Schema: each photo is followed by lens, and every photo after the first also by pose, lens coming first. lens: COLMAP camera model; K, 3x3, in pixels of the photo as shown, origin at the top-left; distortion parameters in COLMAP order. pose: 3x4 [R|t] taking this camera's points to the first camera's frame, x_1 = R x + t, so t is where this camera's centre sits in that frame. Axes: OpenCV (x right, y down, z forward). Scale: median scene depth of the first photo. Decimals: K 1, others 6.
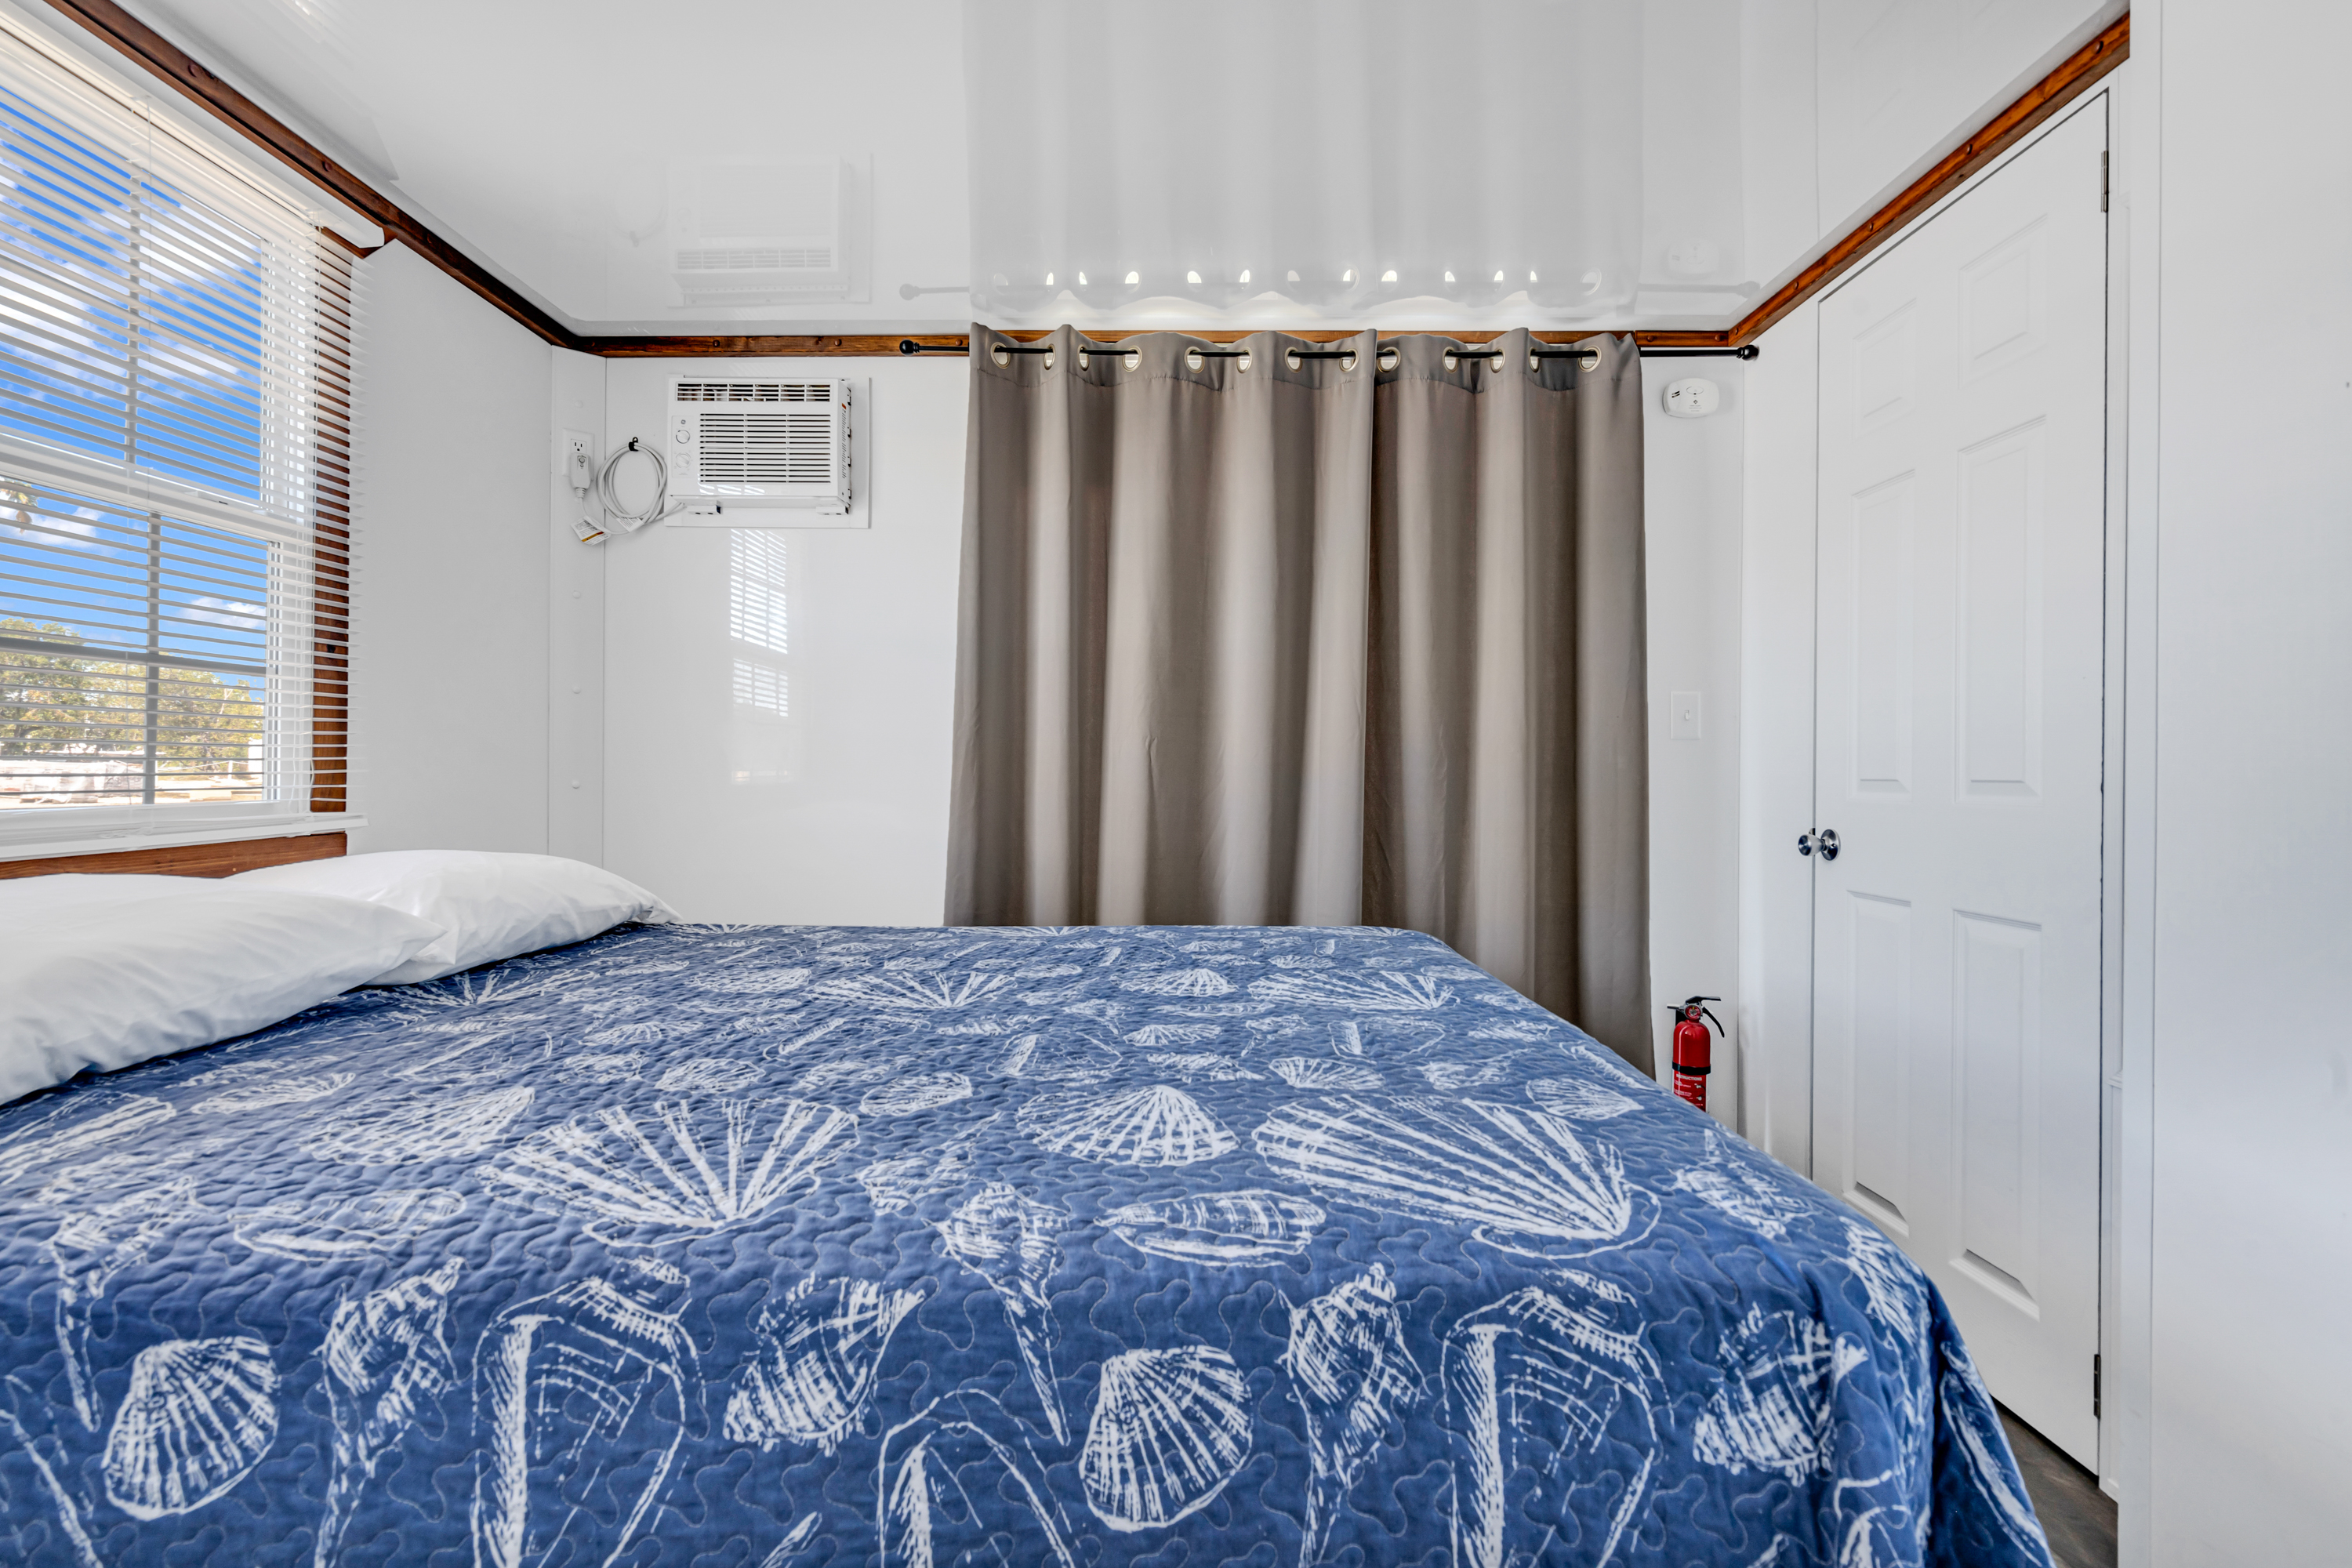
lens RADIAL K [[1090.7, 0, 1181.5], [0, 1090.7, 774.8], [0, 0, 1]] dist [-0.017554, -0.000349]
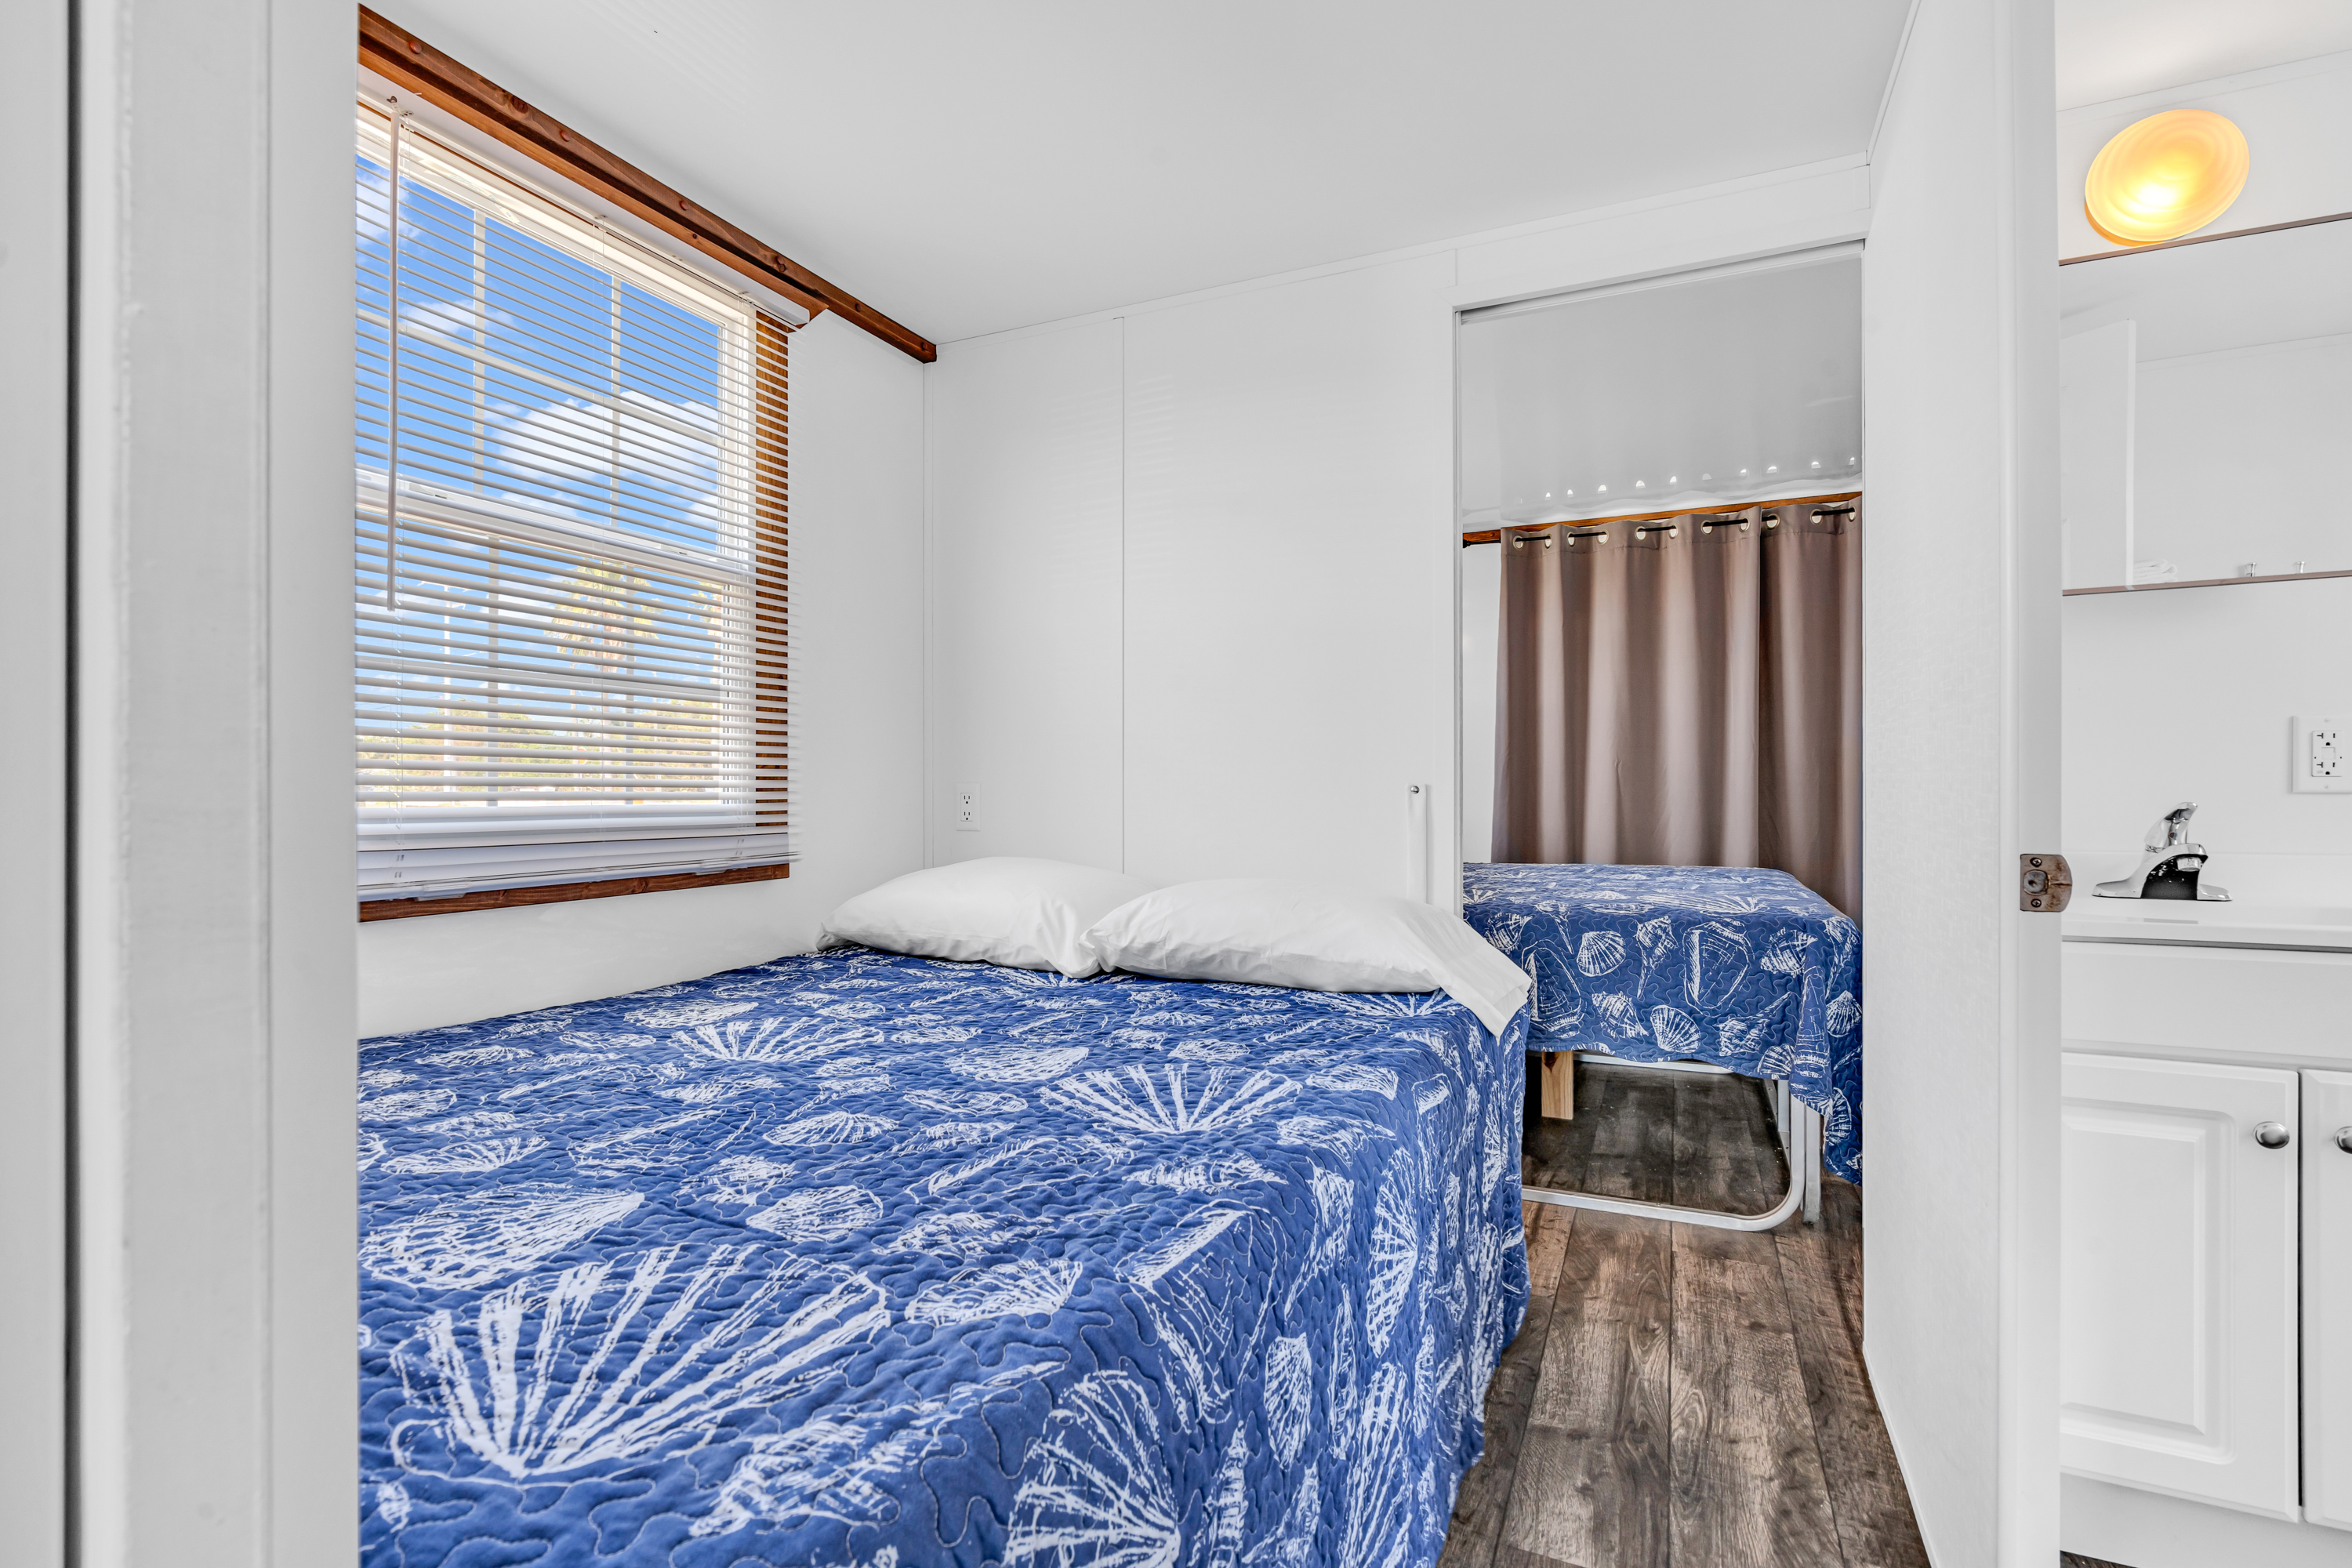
lens RADIAL K [[1118.2, 0, 1175.6], [0, 1118.2, 794.0], [0, 0, 1]] dist [-0.002012, -0.000396]
pose [[0.909534, -0.010455, -0.415498, 0.240636], [0.009718, 0.999945, -0.003889, 0.055363], [0.415516, -0.000501, 0.909586, -2.898493]]
